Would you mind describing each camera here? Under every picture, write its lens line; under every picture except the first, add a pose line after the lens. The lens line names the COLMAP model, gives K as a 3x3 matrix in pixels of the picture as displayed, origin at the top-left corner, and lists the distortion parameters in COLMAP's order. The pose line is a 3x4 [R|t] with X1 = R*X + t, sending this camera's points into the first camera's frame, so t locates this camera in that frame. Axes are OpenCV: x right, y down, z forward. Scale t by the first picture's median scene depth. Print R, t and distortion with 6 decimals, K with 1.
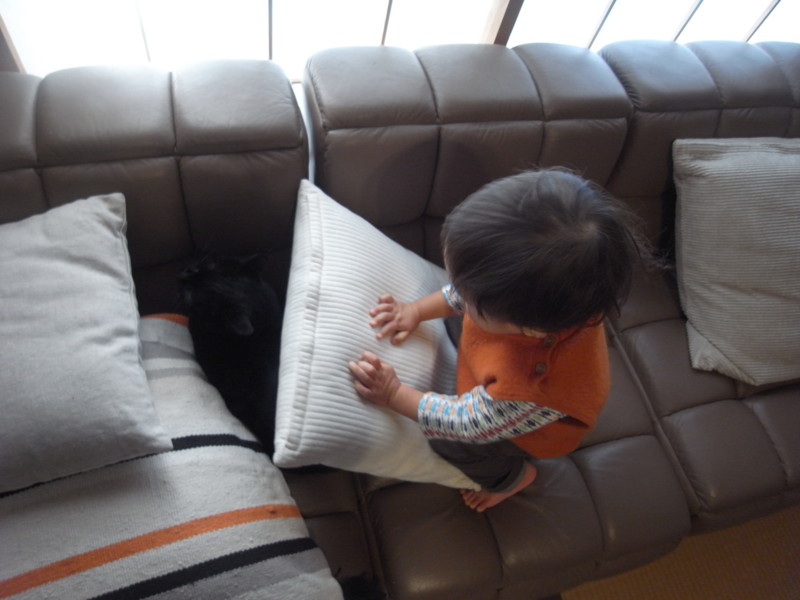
lens RADIAL K [[553.4, 0, 376.4], [0, 553.4, 292.4], [0, 0, 1]] dist [-0.053664, 0.000543]
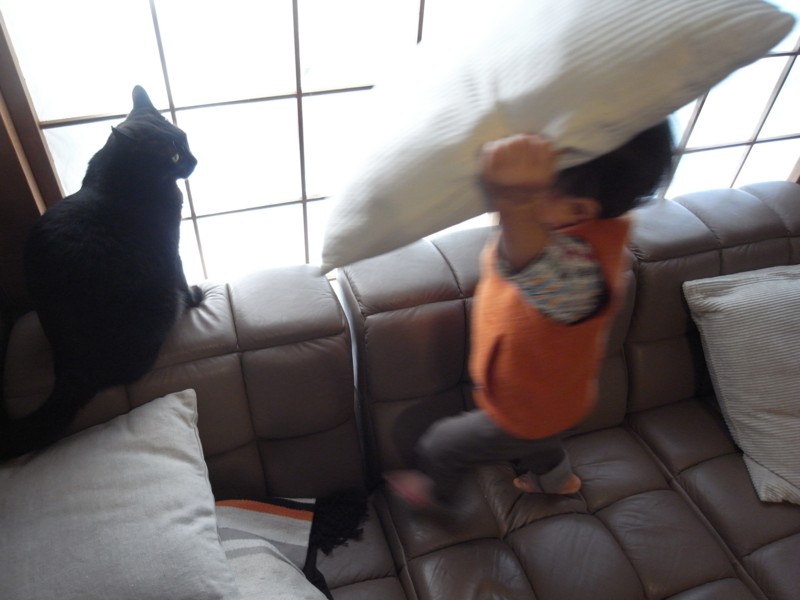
lens RADIAL K [[575.7, 0, 360.0], [0, 575.7, 317.0], [0, 0, 1]] dist [-0.057781, 0.004510]
pose [[0.990024, -0.126274, -0.062515, -0.025276], [0.102859, 0.950921, -0.291837, 0.050142], [0.096298, 0.282495, 0.954423, -0.125299]]
